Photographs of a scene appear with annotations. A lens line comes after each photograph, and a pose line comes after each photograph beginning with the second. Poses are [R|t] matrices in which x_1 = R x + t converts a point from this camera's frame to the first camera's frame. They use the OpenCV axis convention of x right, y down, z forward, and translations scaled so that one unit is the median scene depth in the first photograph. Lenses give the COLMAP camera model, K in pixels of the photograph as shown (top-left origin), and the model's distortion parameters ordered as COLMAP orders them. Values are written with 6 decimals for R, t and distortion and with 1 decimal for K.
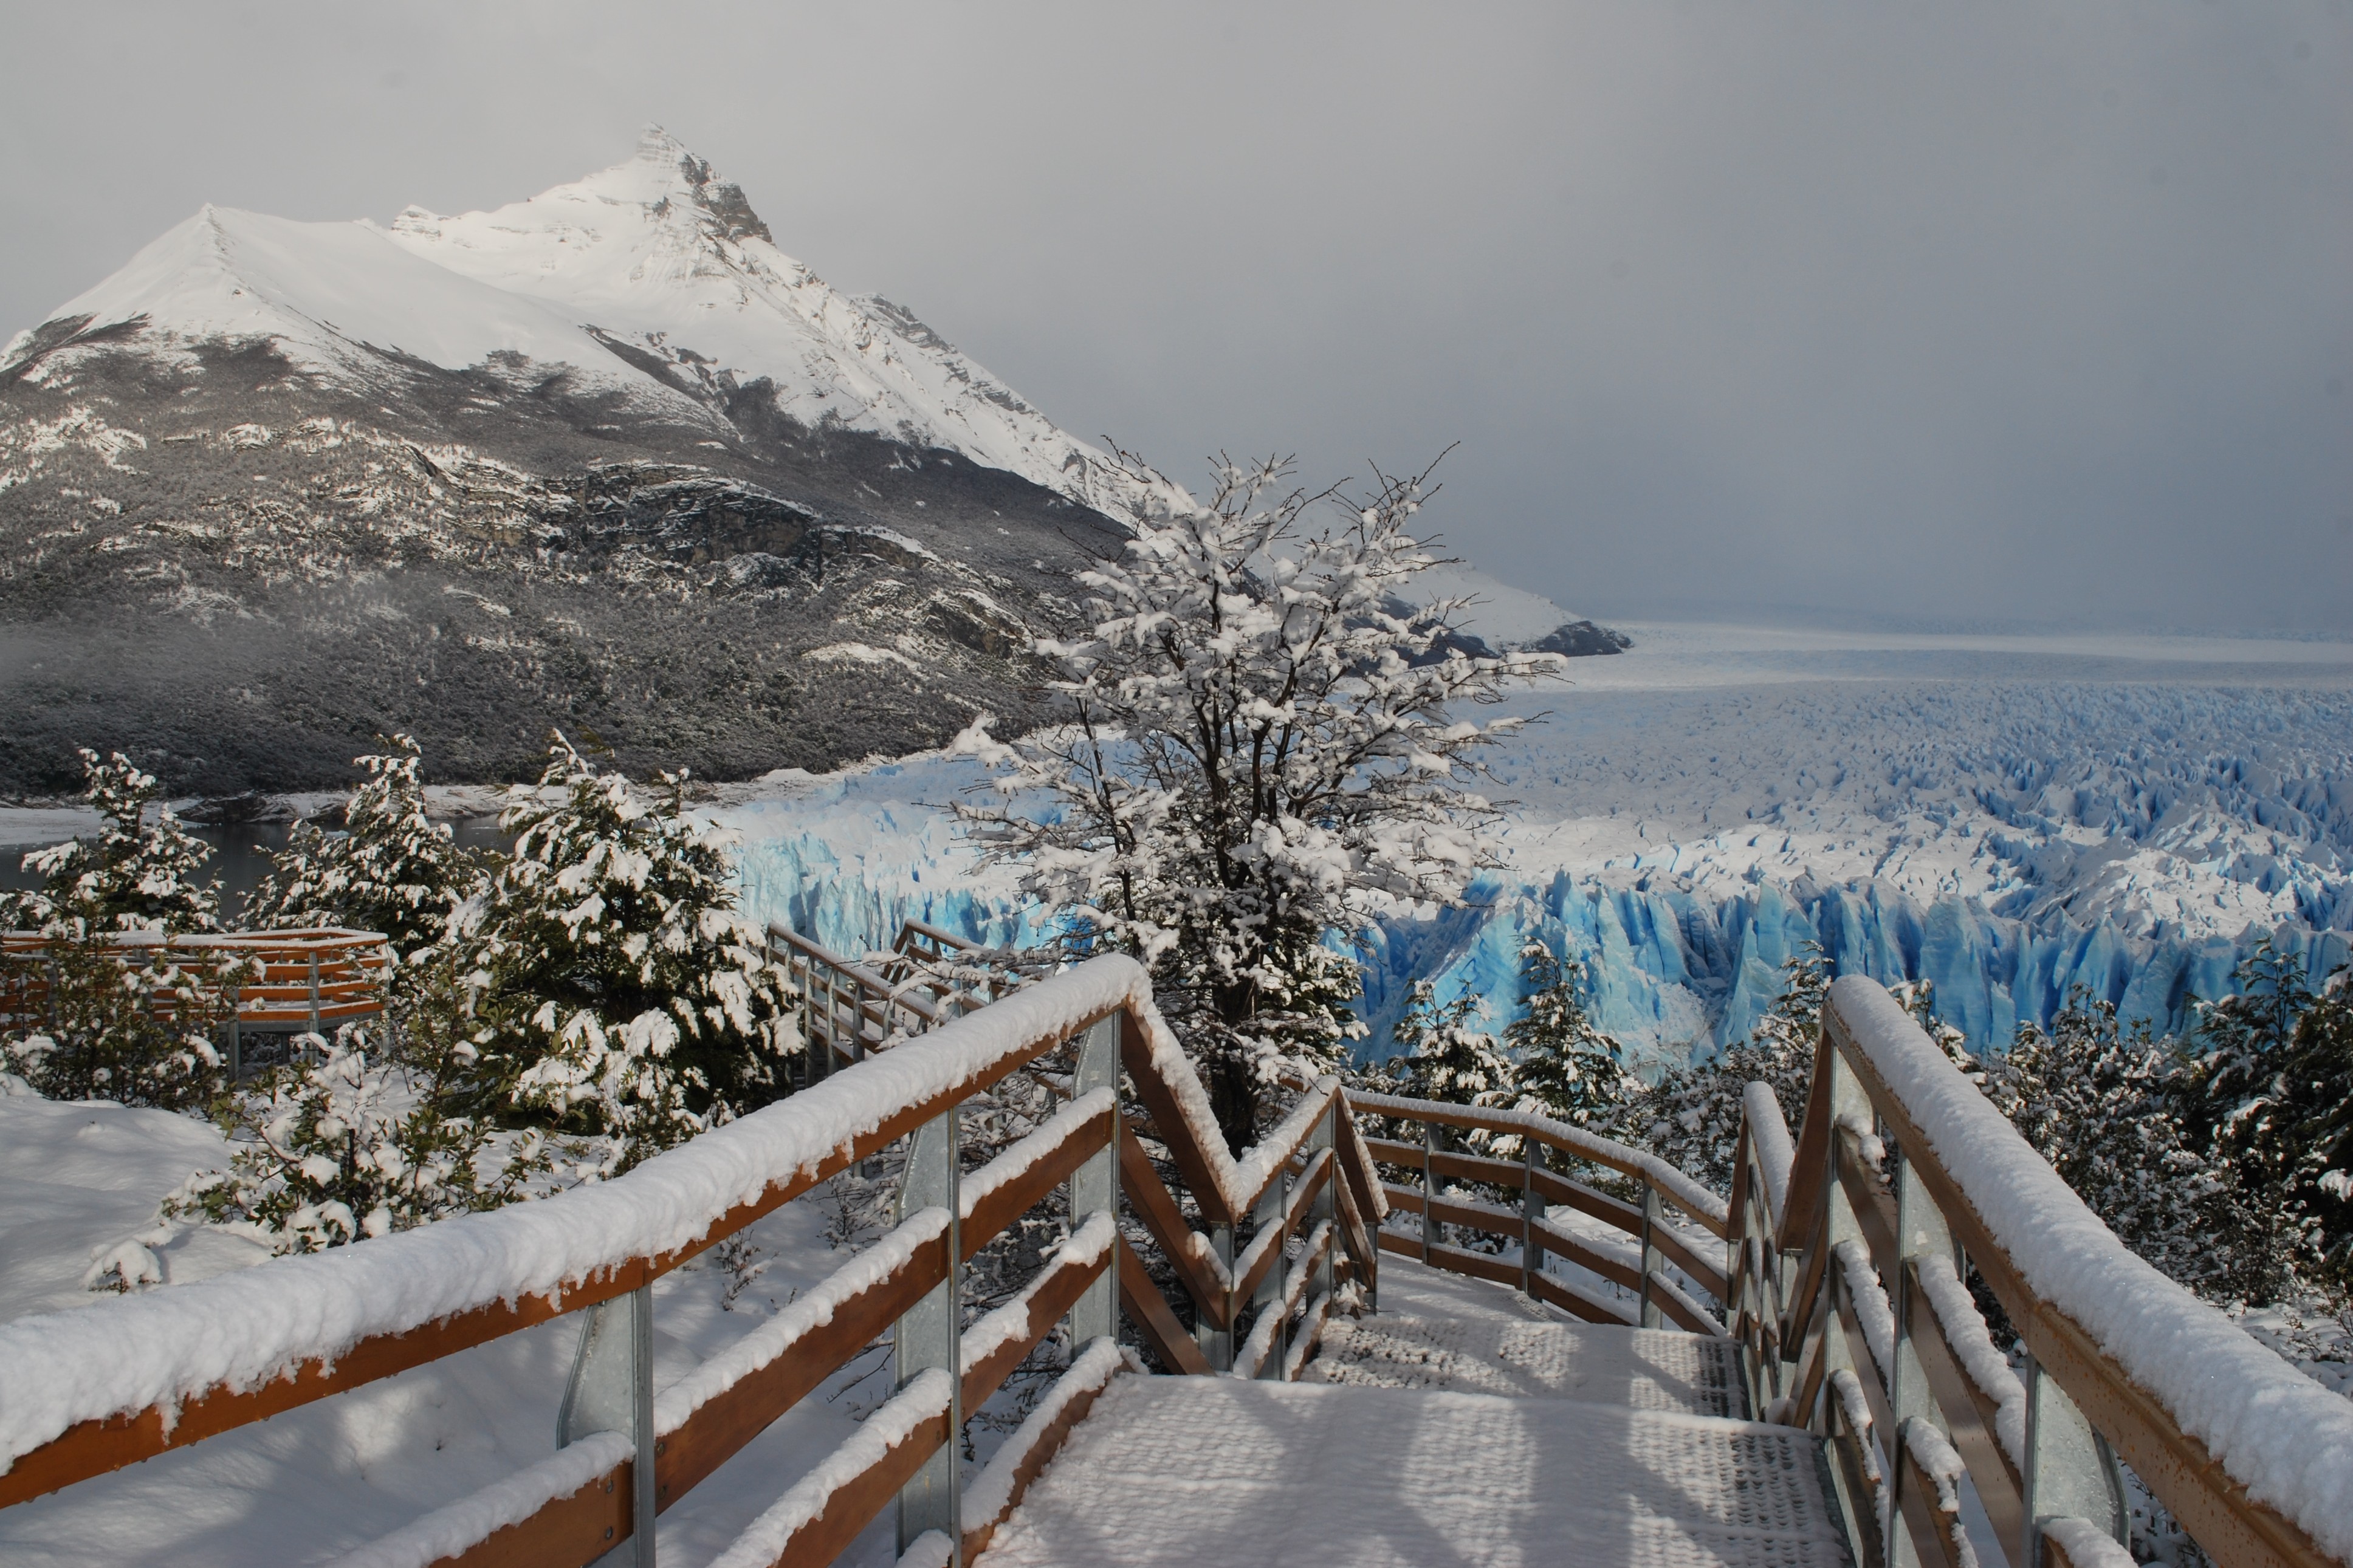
lens RADIAL K [[2308.0, 0, 1176.5], [0, 2308.0, 784.0], [0, 0, 1]] dist [-0.056426, 0.013086]
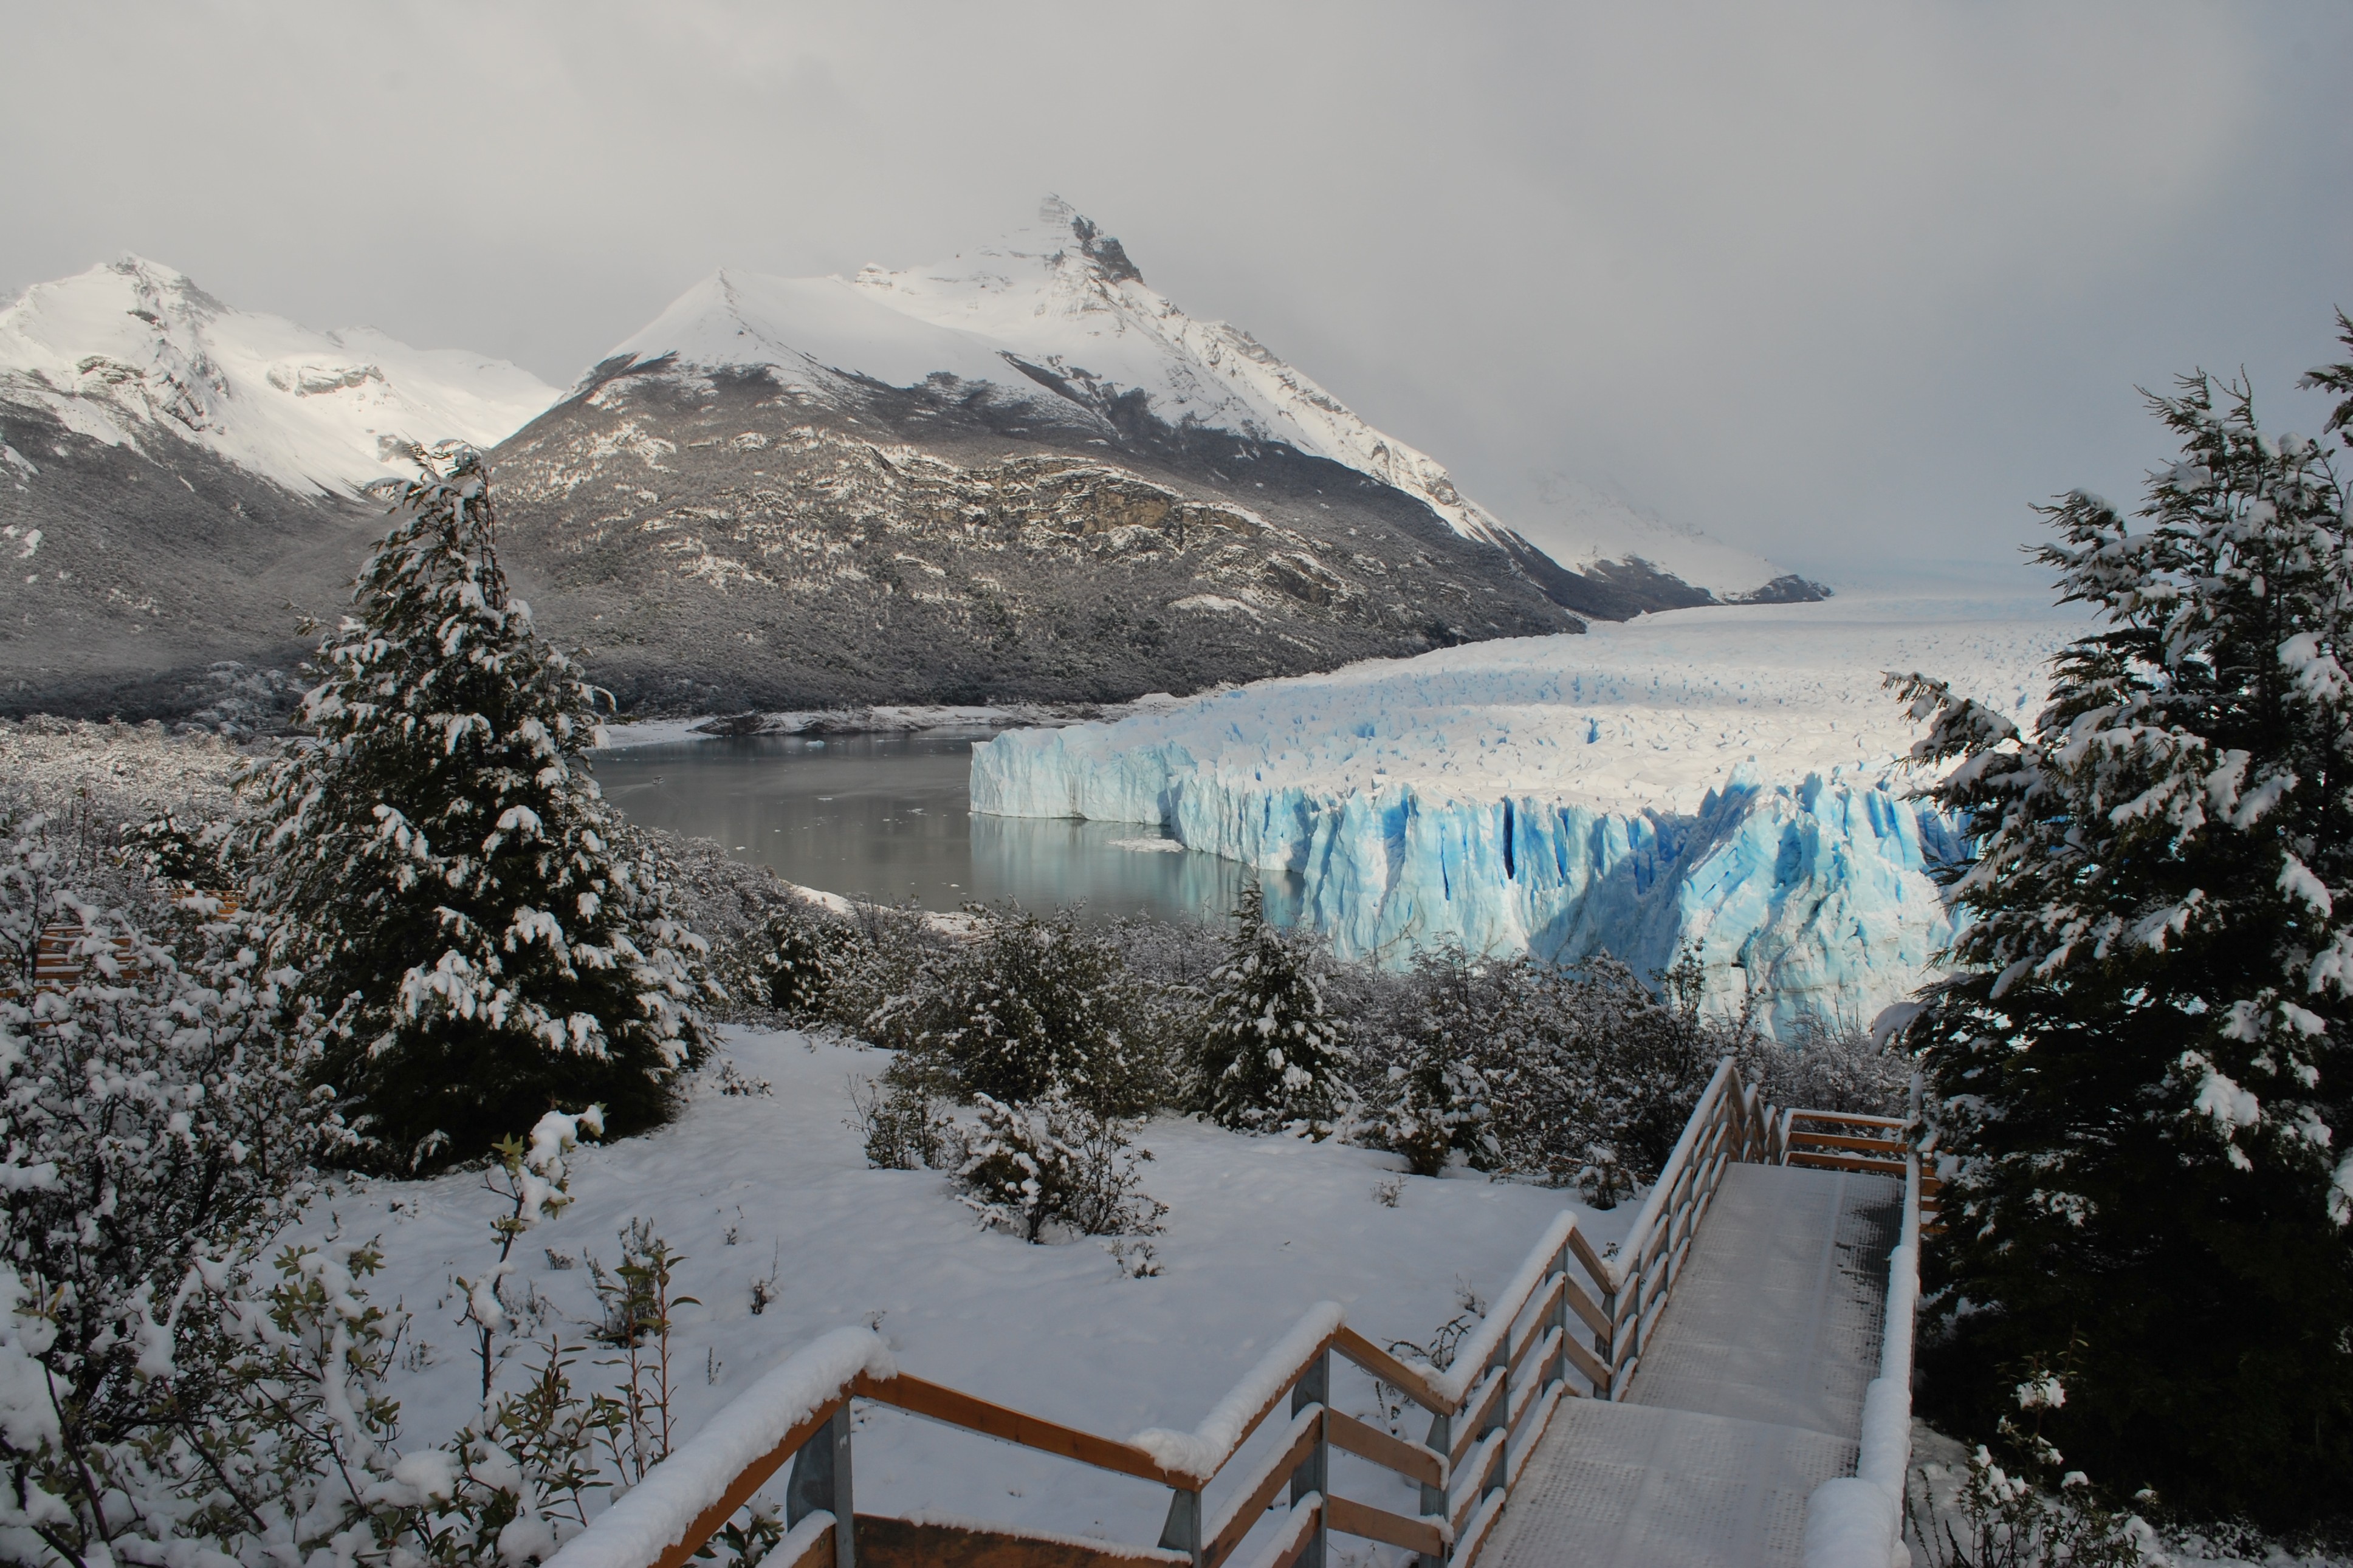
lens RADIAL K [[1446.6, 0, 1176.5], [0, 1446.6, 784.0], [0, 0, 1]] dist [-0.024821, 0.000261]
pose [[0.988111, 0.004744, -0.153671, -0.034352], [0.000895, 0.999330, 0.036602, 0.014525], [0.153741, -0.036304, 0.987444, 0.207527]]
